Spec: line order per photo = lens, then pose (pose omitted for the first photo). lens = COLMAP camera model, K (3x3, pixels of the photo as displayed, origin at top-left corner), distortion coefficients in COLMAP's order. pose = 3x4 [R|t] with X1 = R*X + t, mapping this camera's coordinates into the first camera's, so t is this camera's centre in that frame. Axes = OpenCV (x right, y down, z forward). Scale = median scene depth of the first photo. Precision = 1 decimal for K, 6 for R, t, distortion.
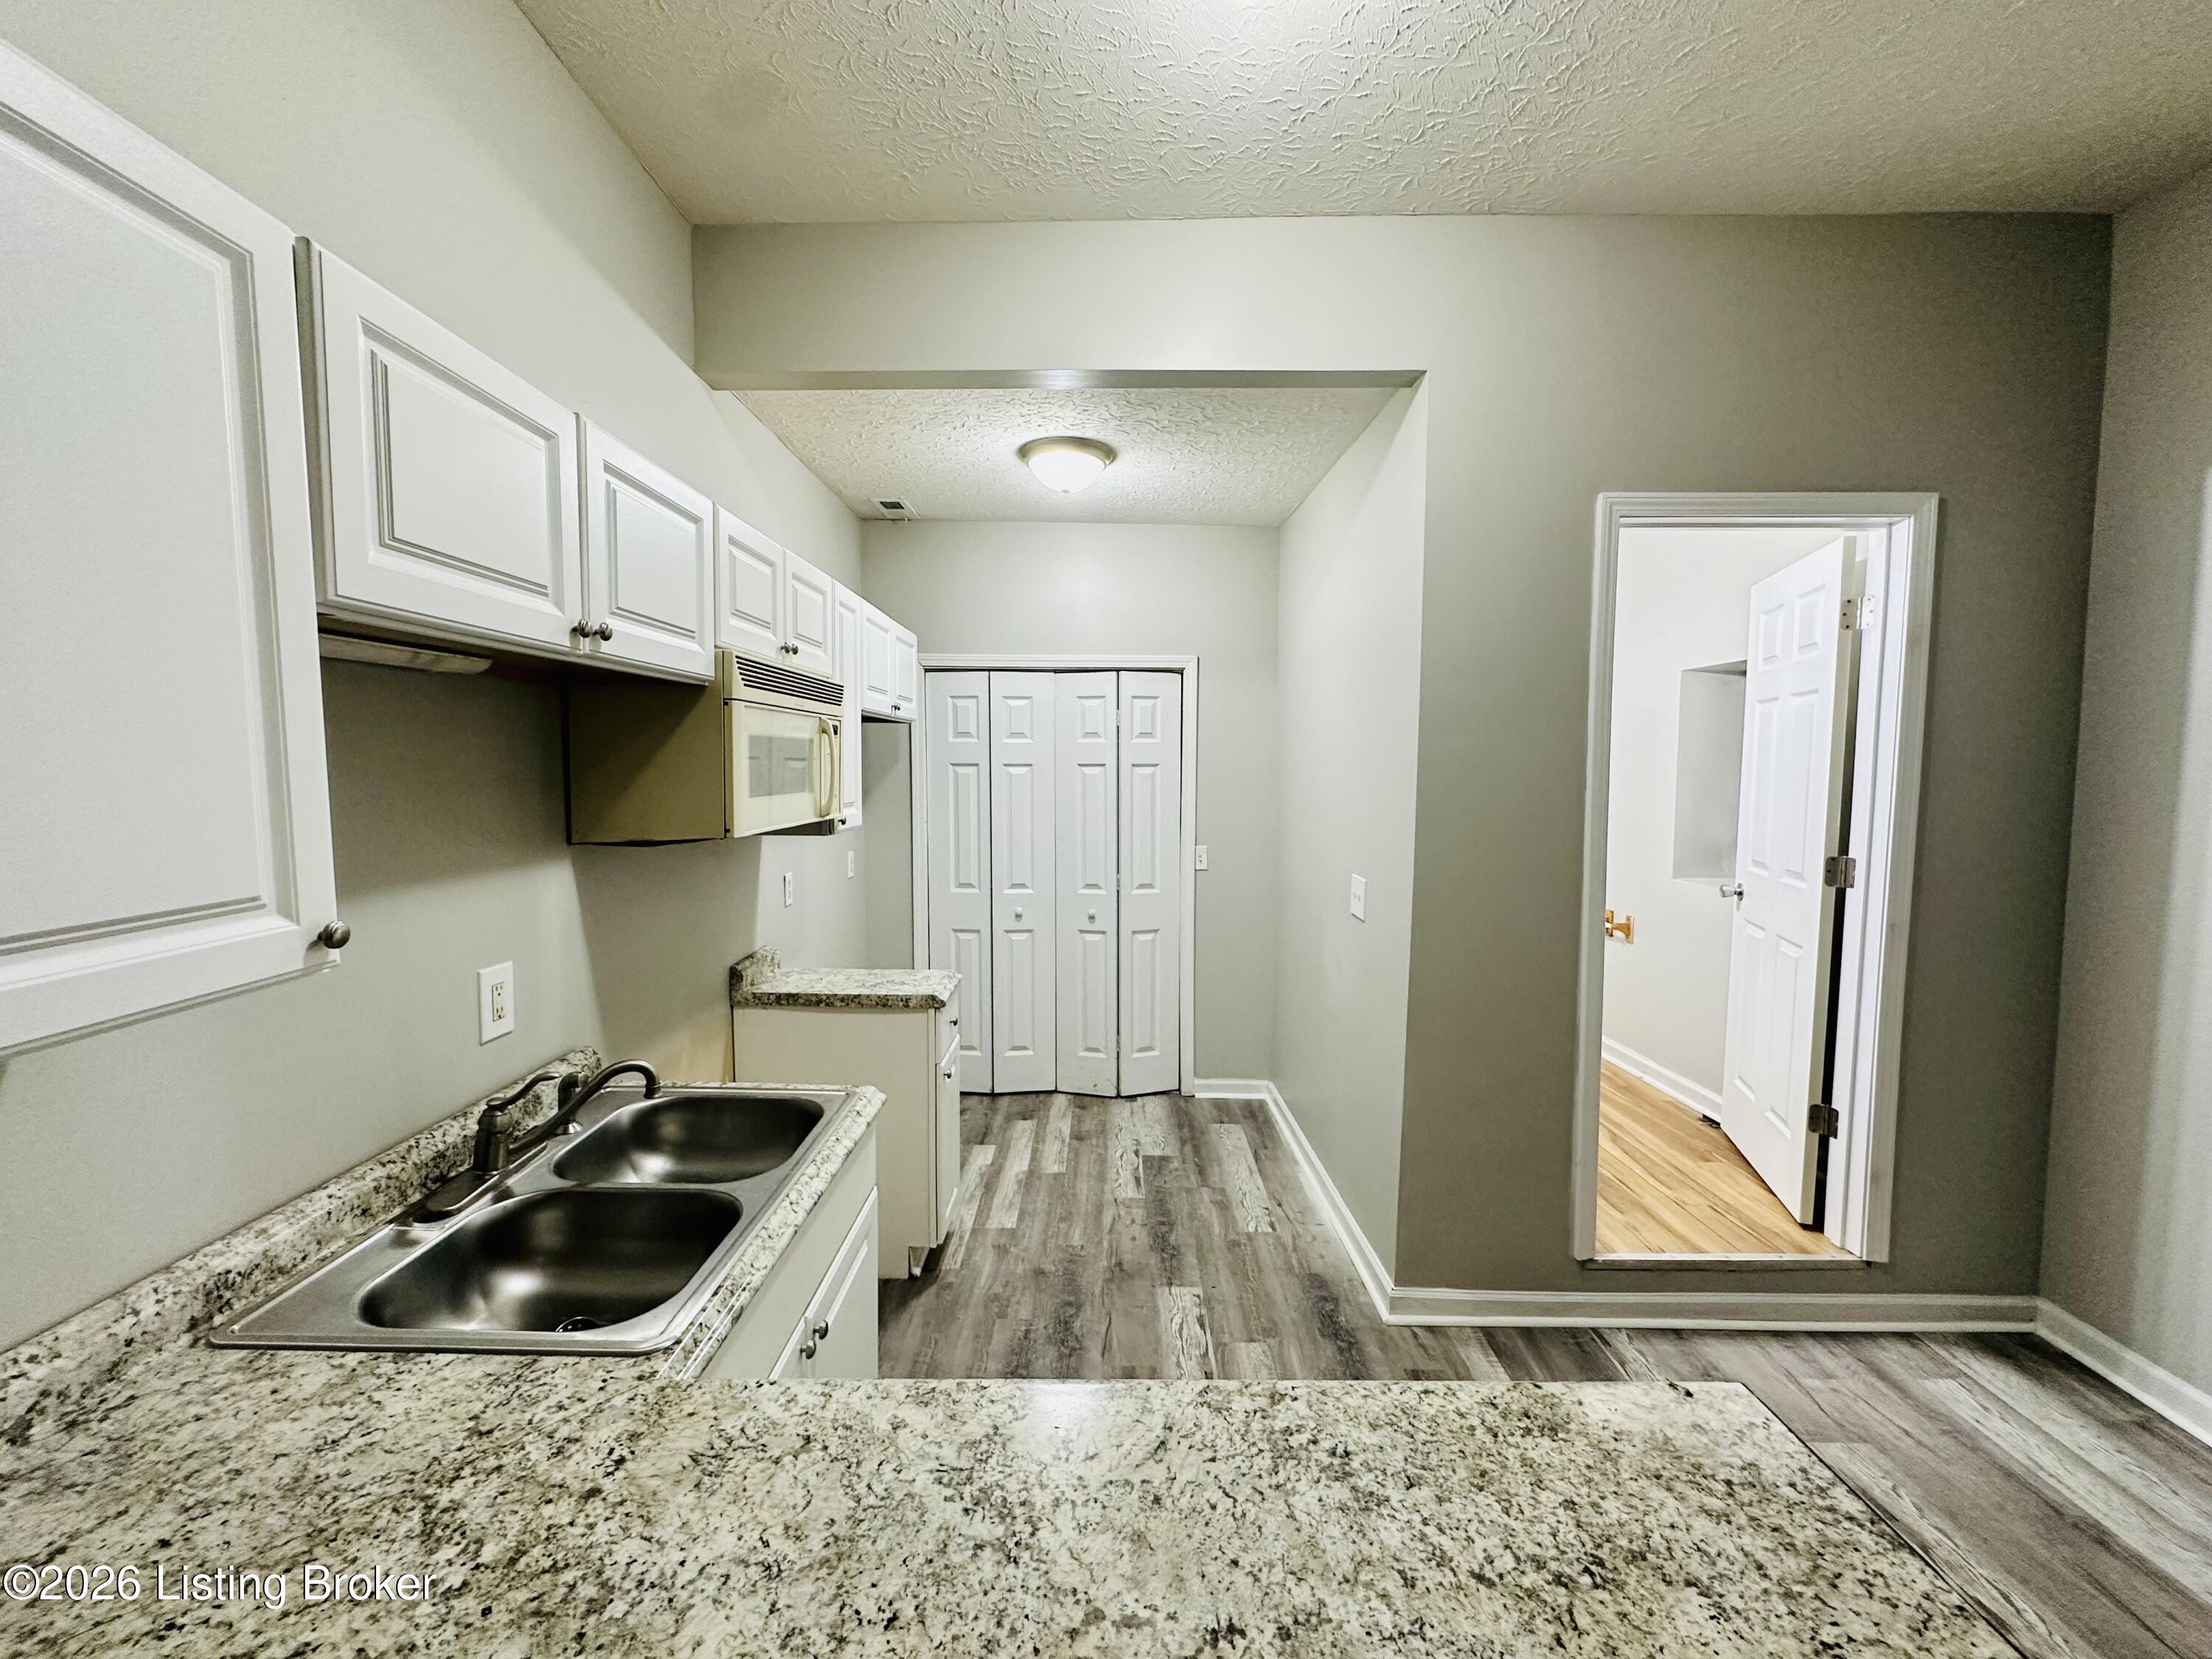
lens RADIAL K [[879.0, 0, 1103.8], [0, 879.0, 825.5], [0, 0, 1]] dist [-0.003531, 0.000848]
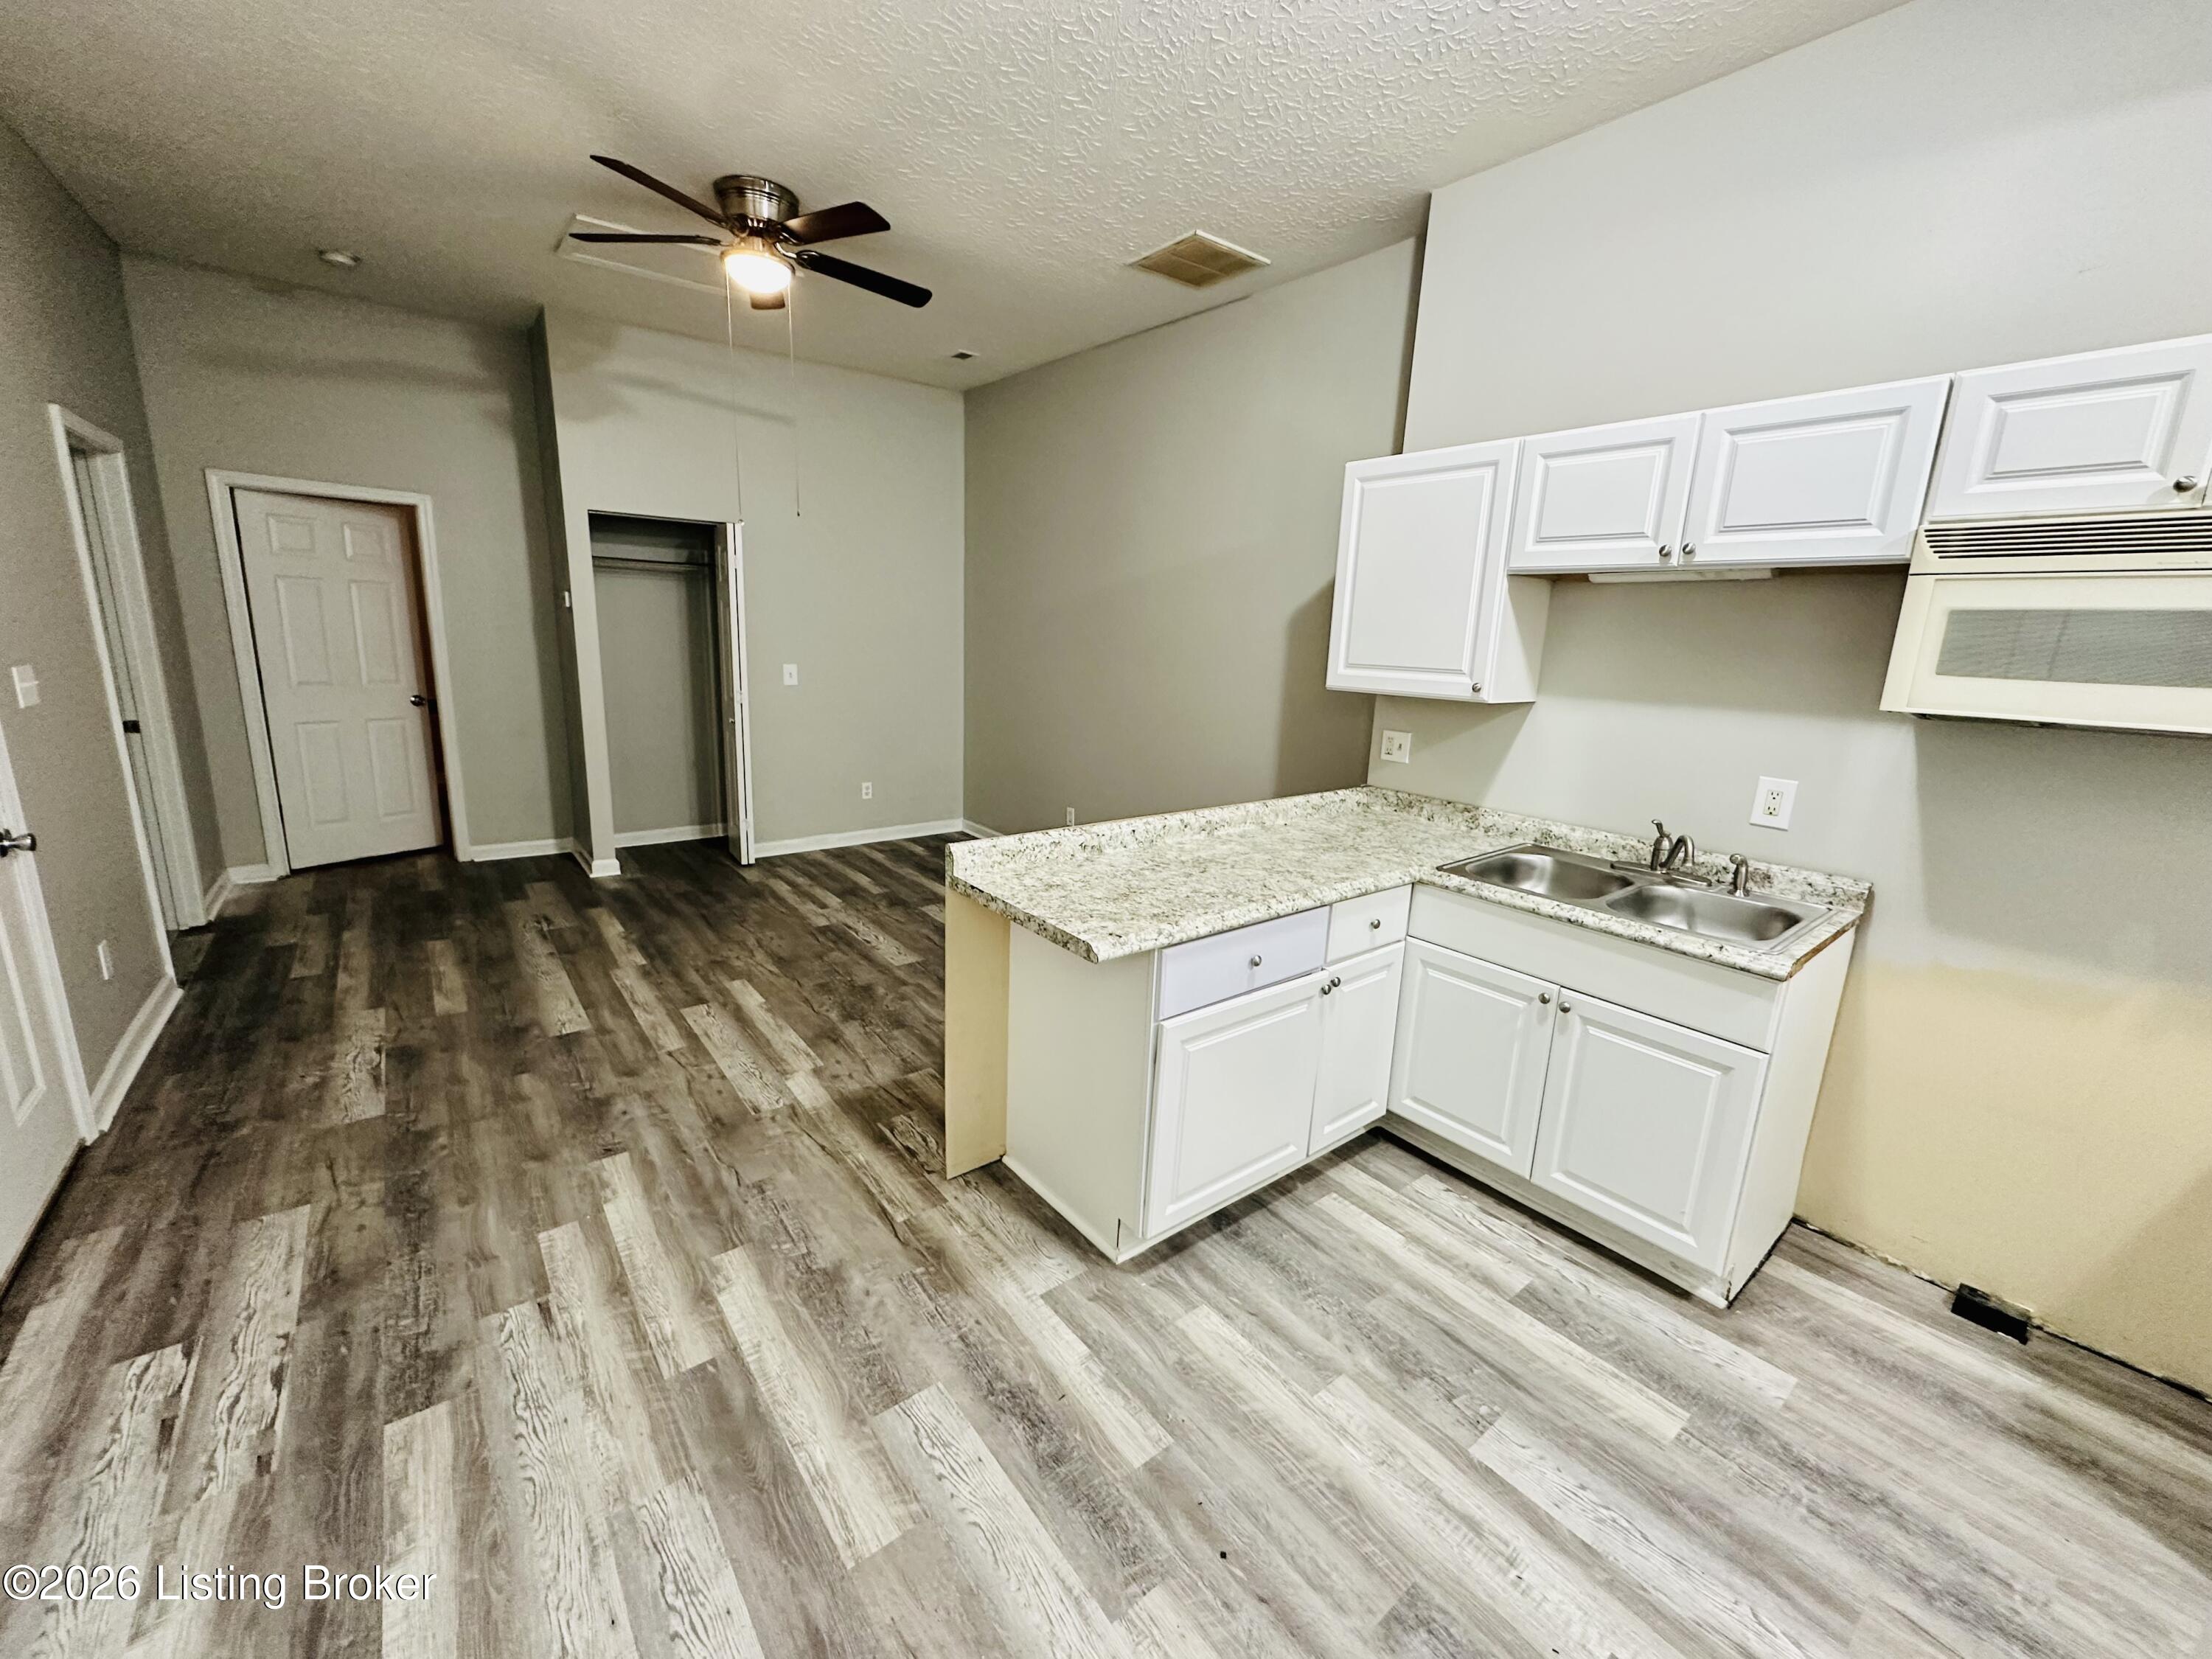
lens RADIAL K [[879.0, 0, 1103.9], [0, 879.0, 825.4], [0, 0, 1]] dist [-0.003531, 0.000848]
pose [[-0.779320, 0.109024, -0.617069, 0.706278], [-0.080176, 0.959305, 0.270749, -0.046372], [0.621476, 0.260474, -0.738865, 0.900098]]
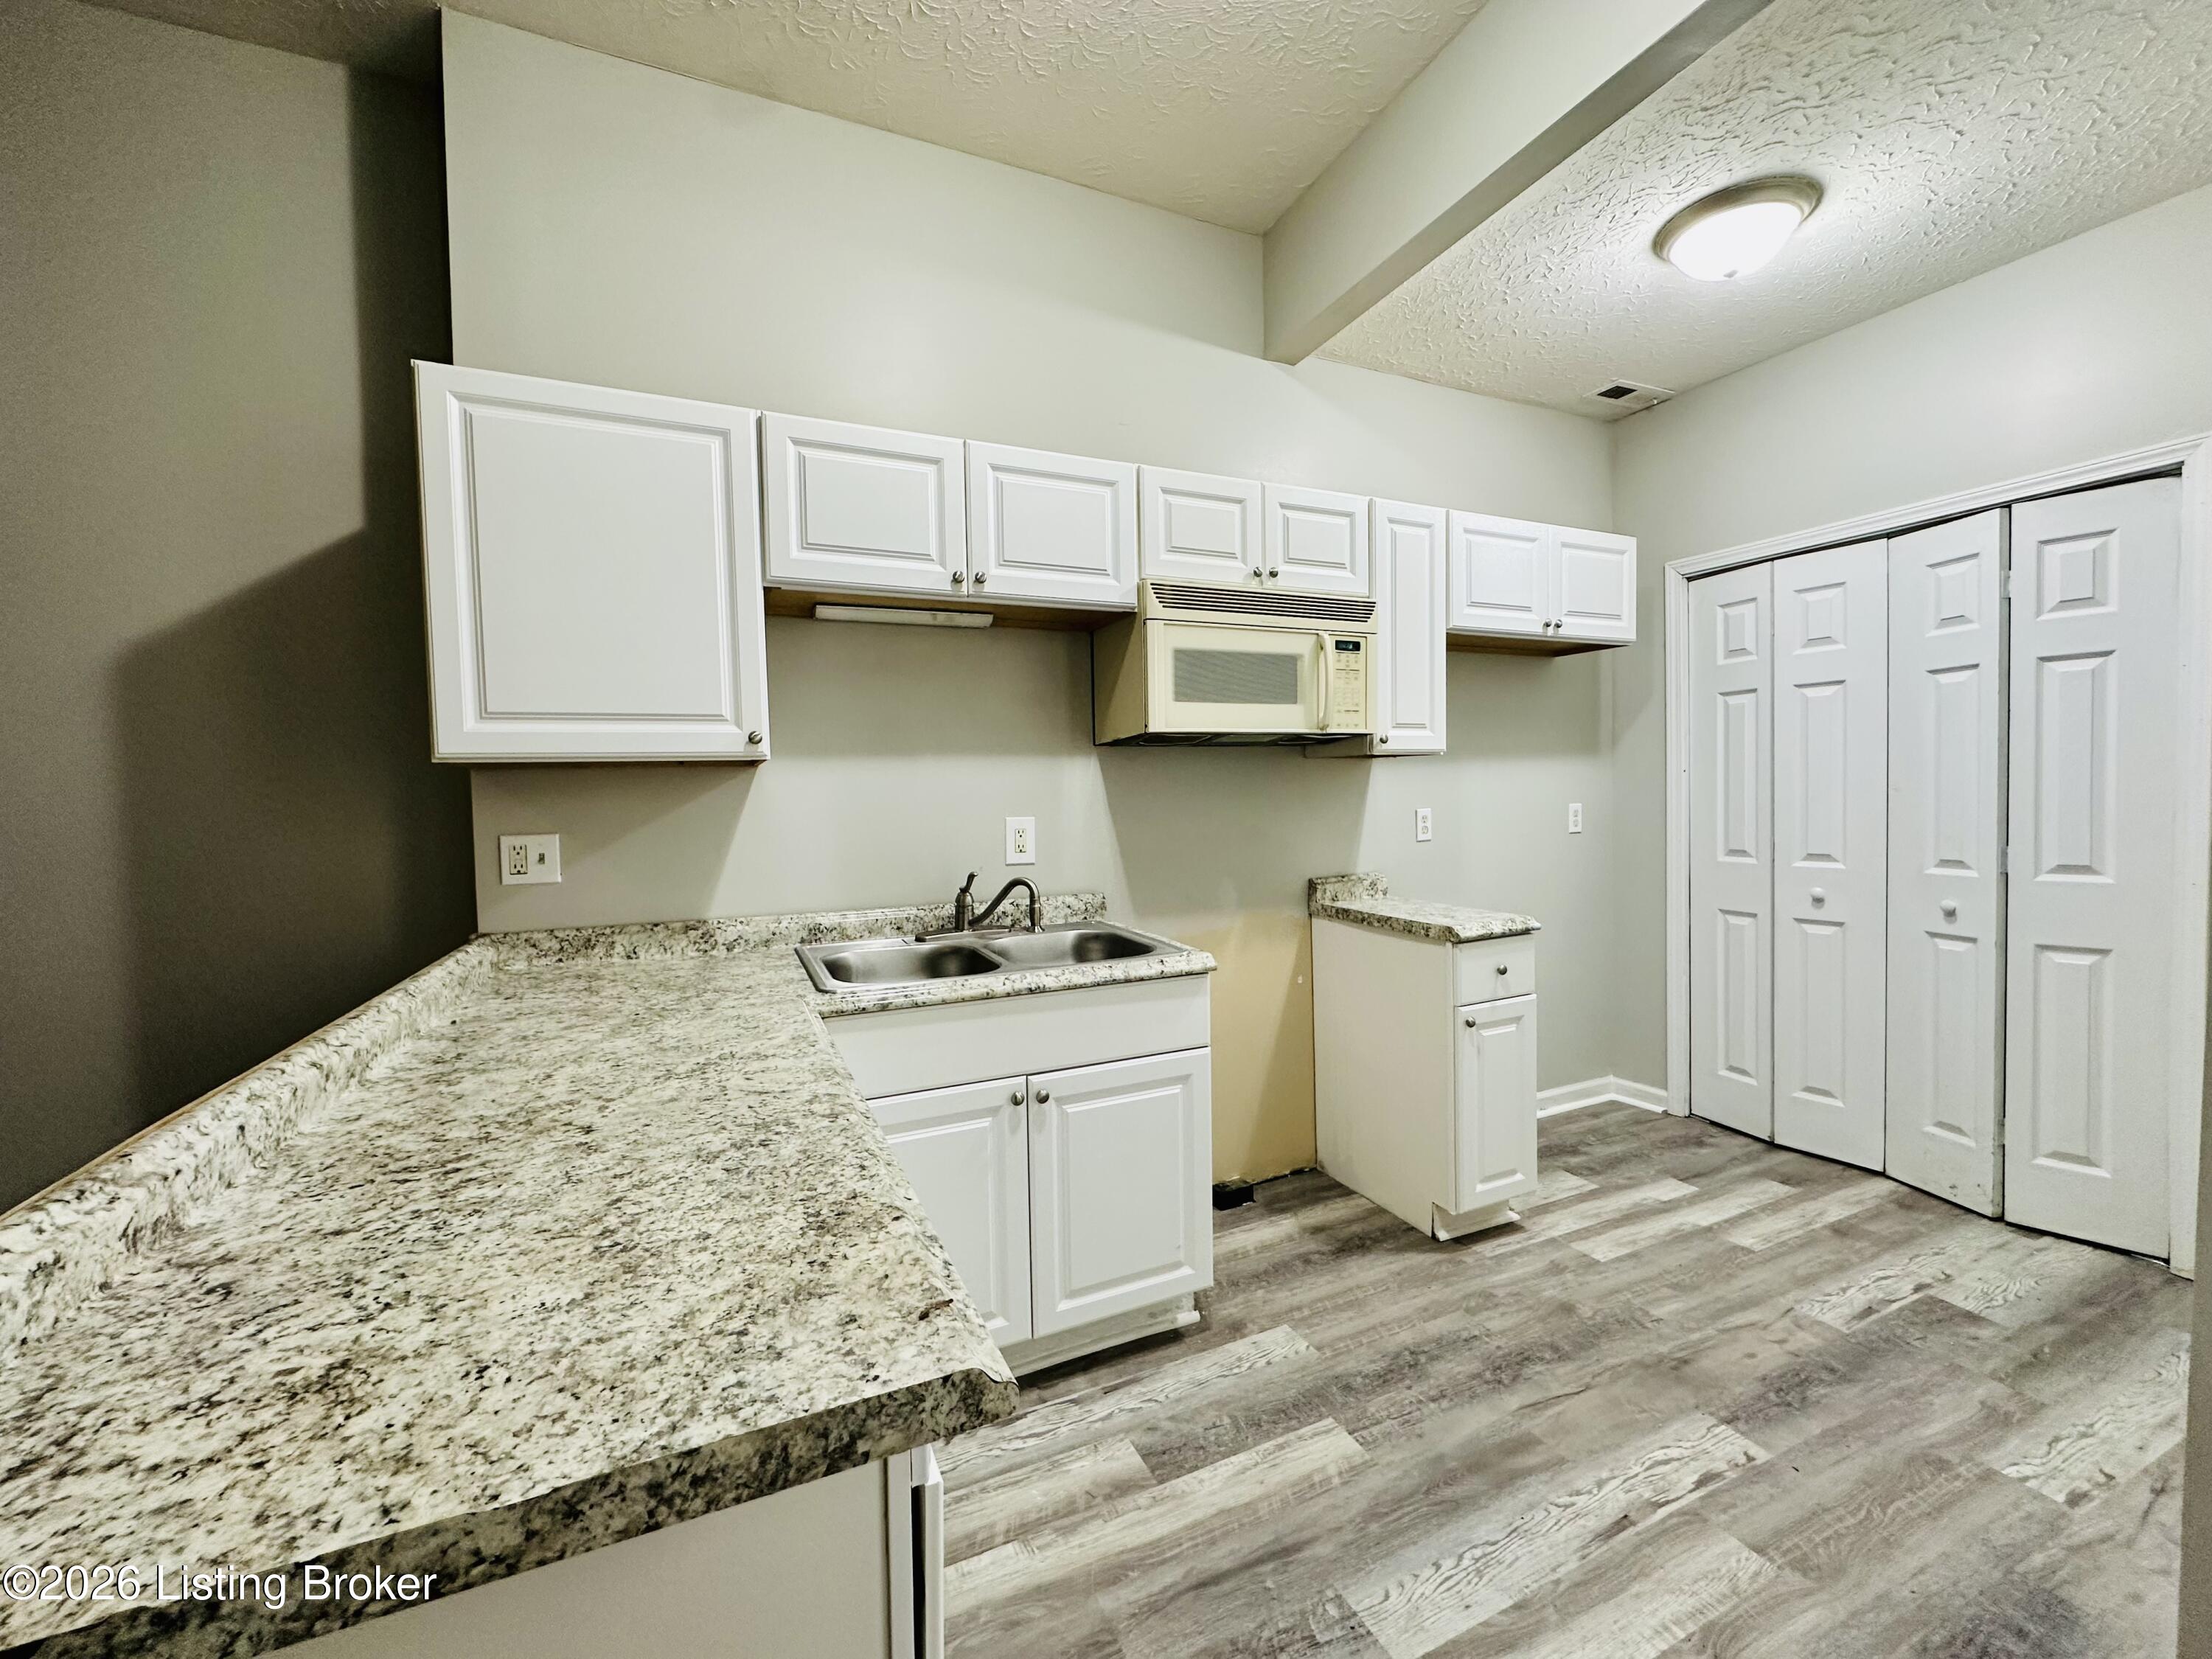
lens RADIAL K [[879.0, 0, 1104.9], [0, 879.0, 825.9], [0, 0, 1]] dist [-0.003531, 0.000848]
pose [[0.417954, 0.021317, -0.908218, 0.492556], [-0.039958, 0.999189, 0.005064, 0.103732], [0.907589, 0.034174, 0.418467, 0.315344]]
